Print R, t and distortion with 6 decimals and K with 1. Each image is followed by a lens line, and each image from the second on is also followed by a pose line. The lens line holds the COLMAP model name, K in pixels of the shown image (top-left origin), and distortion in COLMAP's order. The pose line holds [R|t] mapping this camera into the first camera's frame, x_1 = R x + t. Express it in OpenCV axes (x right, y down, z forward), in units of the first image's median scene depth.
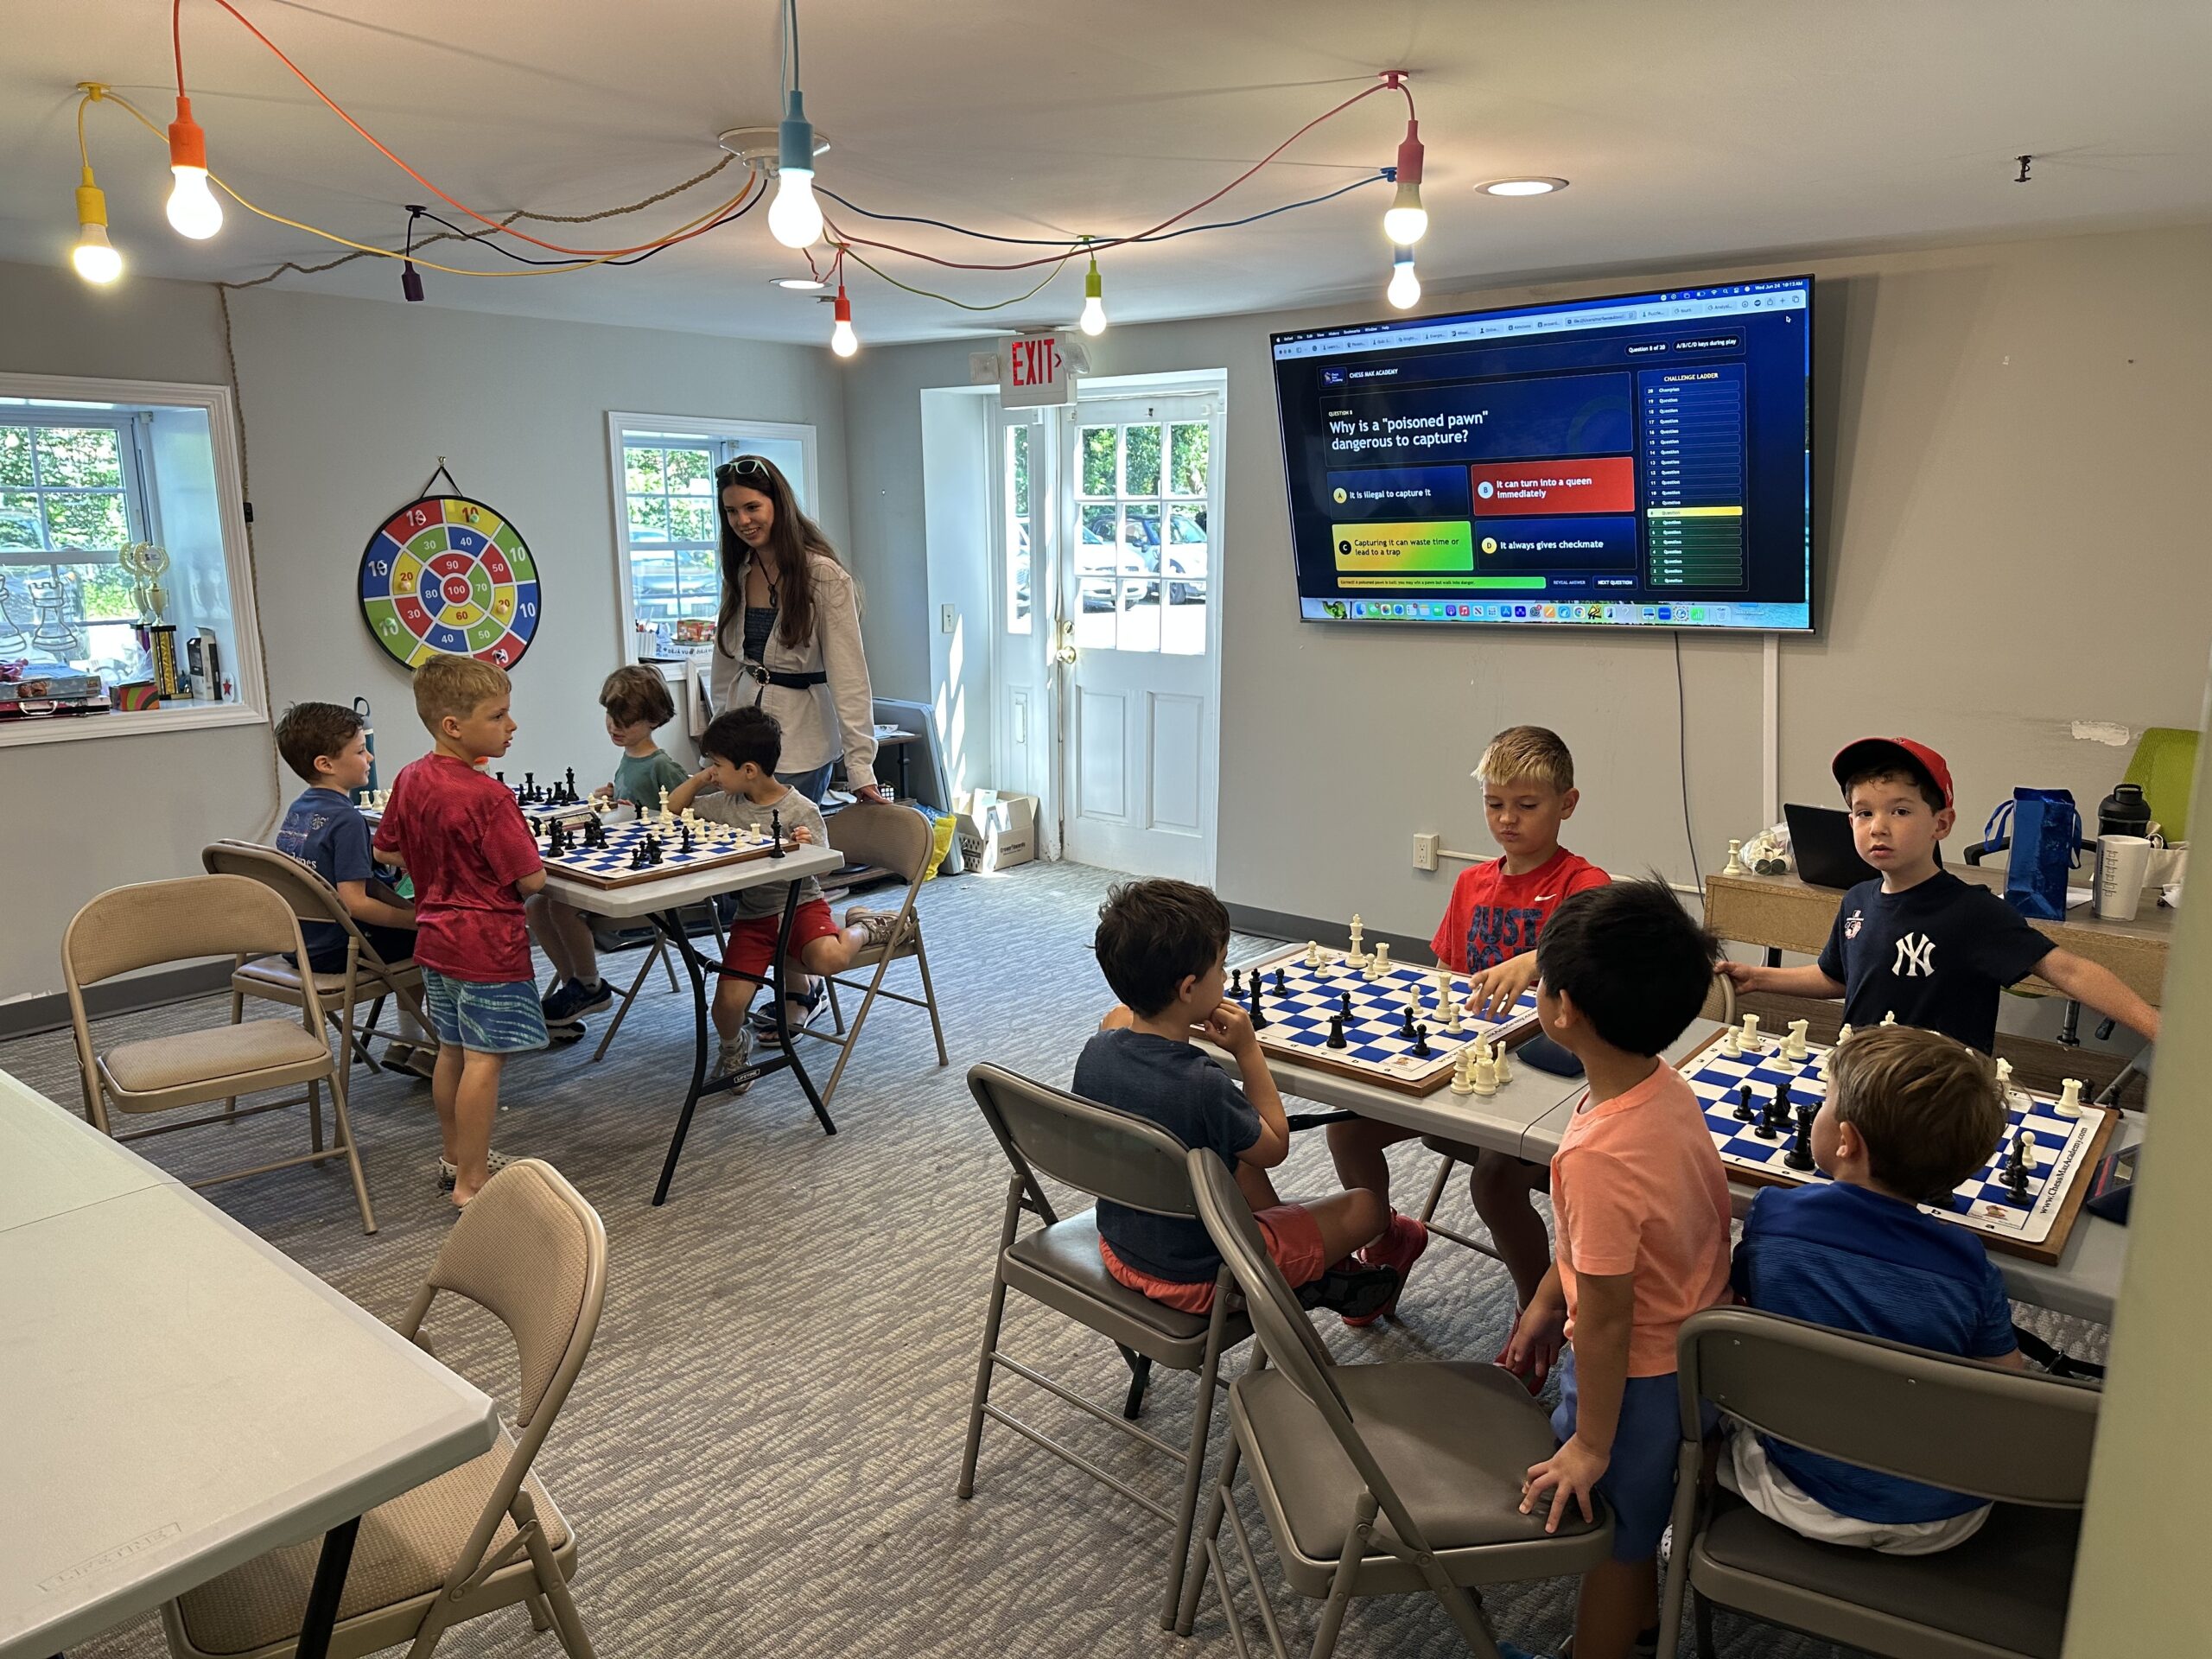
lens RADIAL K [[1546.7, 0, 1087.5], [0, 1546.7, 847.2], [0, 0, 1]] dist [-0.000346, 0.003610]
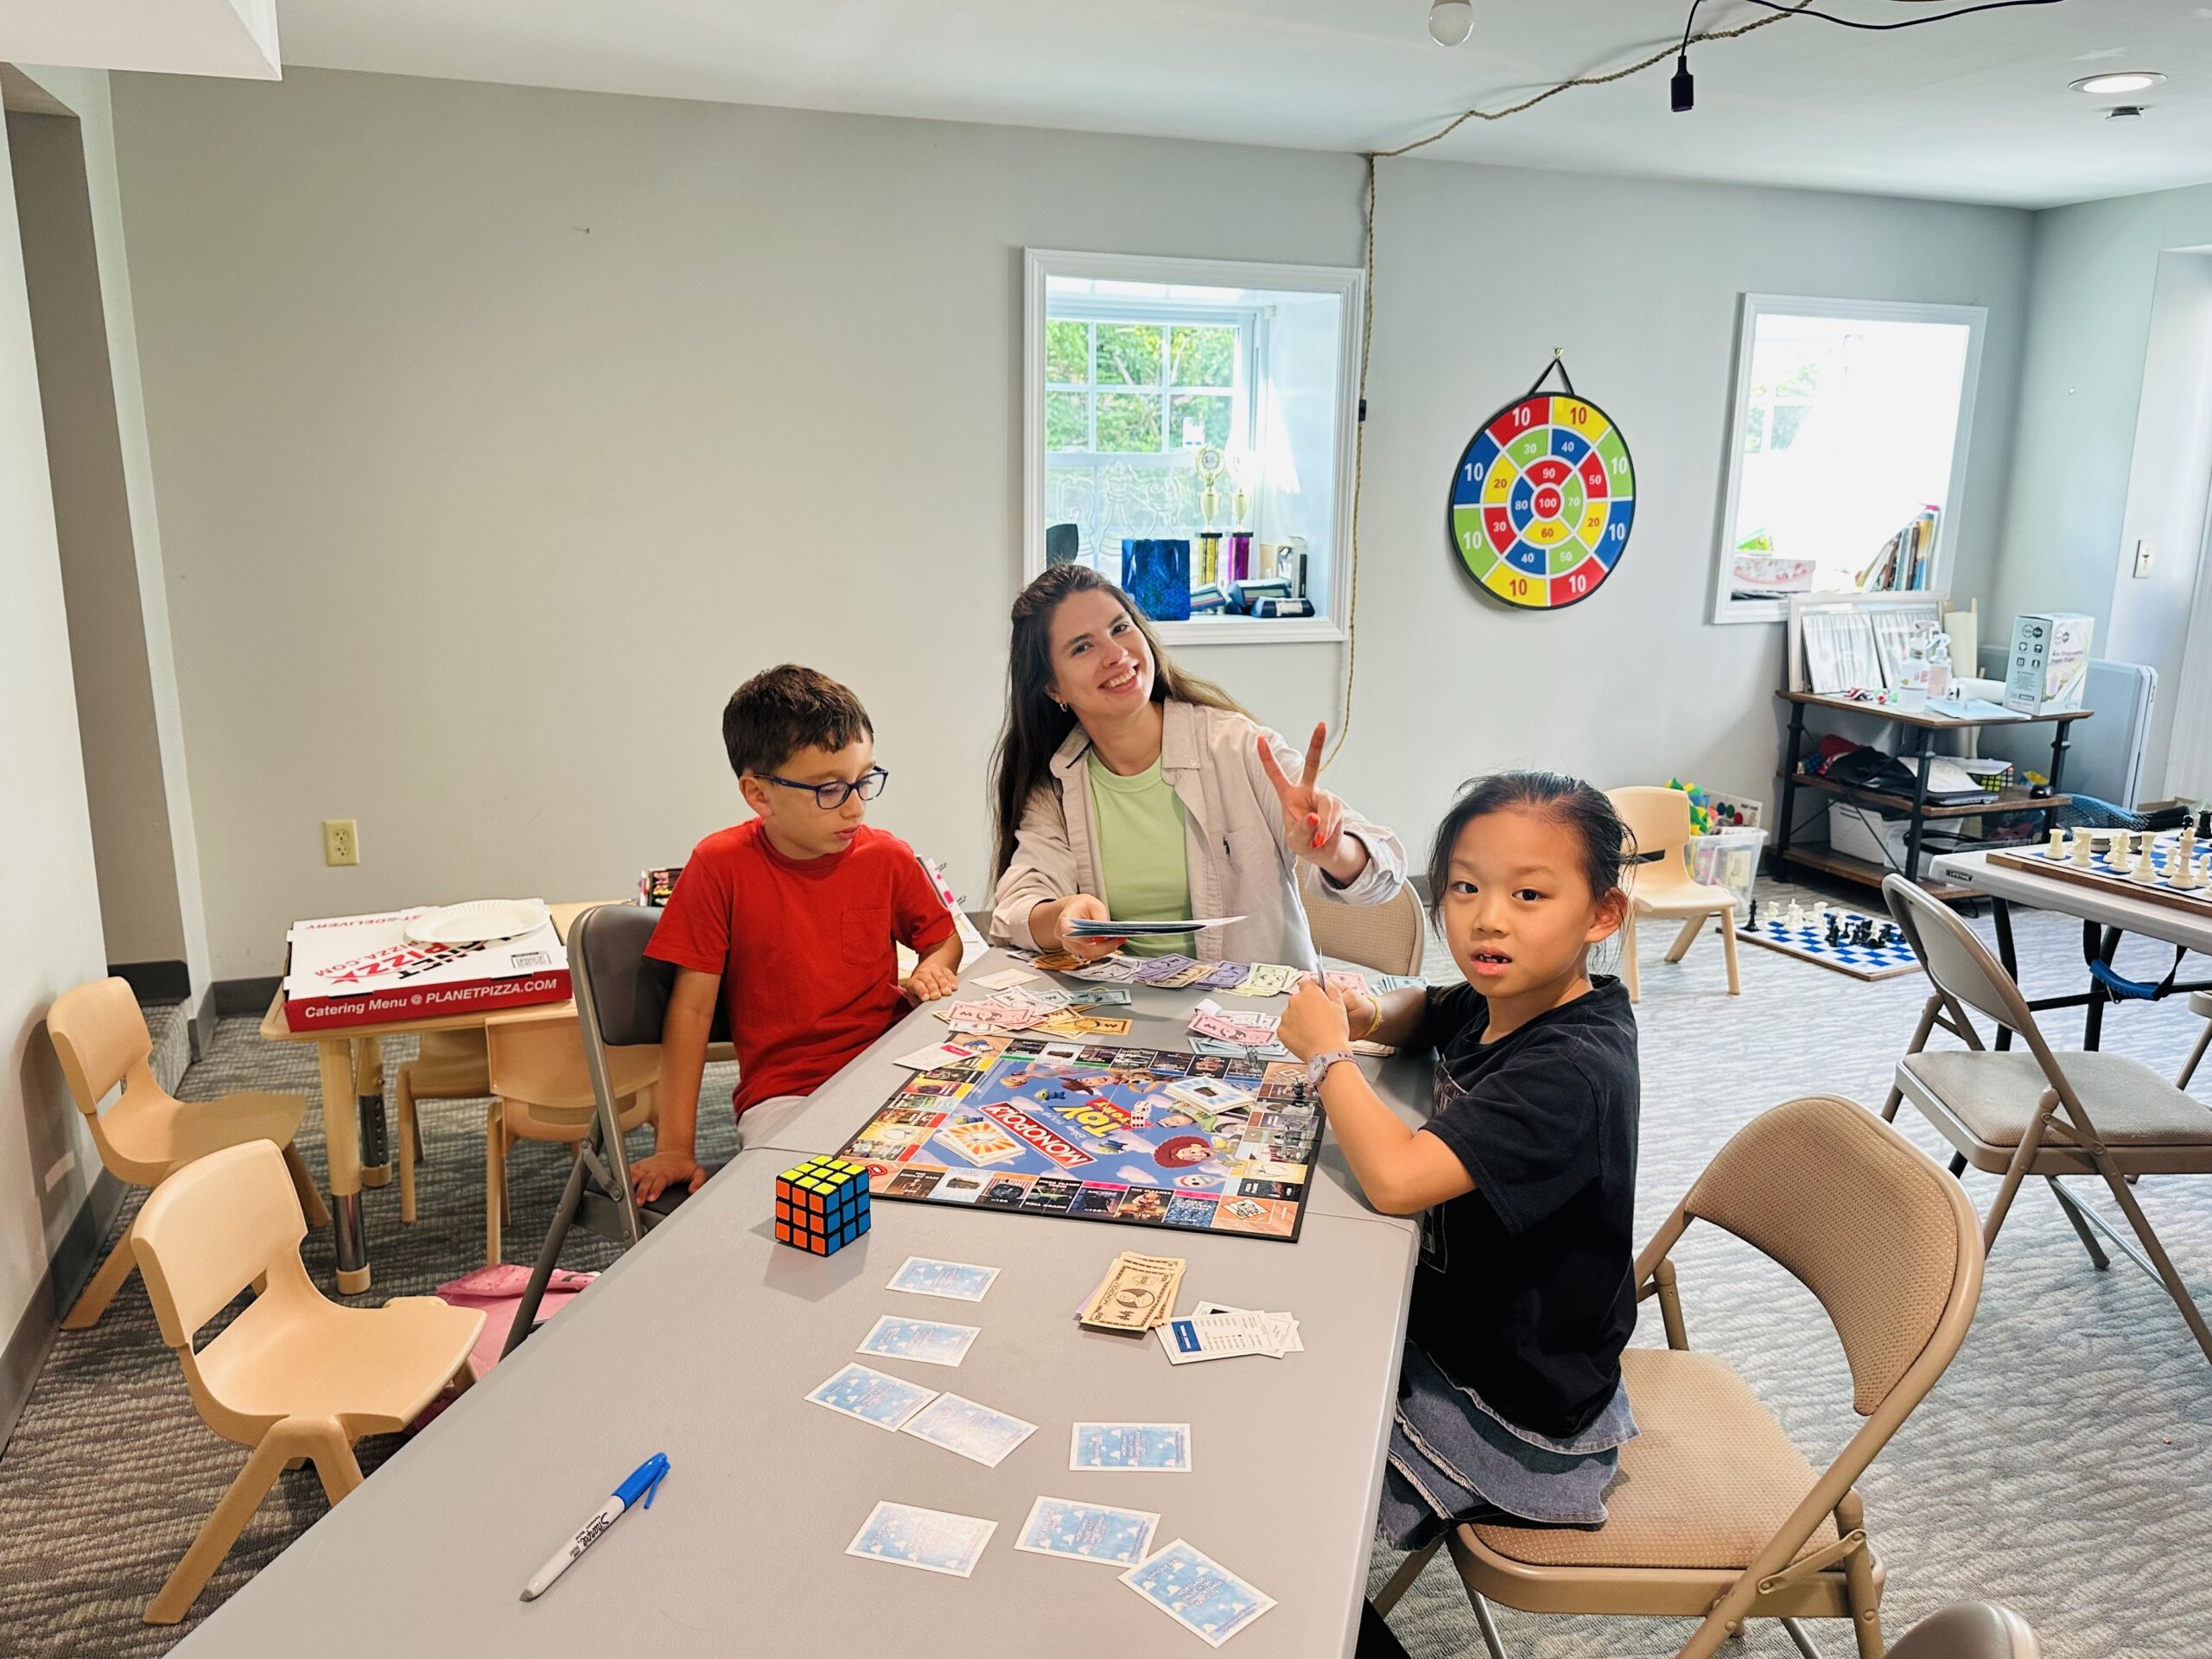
lens RADIAL K [[1623.0, 0, 1089.4], [0, 1623.0, 811.4], [0, 0, 1]] dist [0.000864, -0.001283]
pose [[0.856518, 0.131159, -0.499174, -0.151128], [-0.138840, 0.990072, 0.021913, 0.022039], [0.497092, 0.050536, 0.866225, 0.089125]]
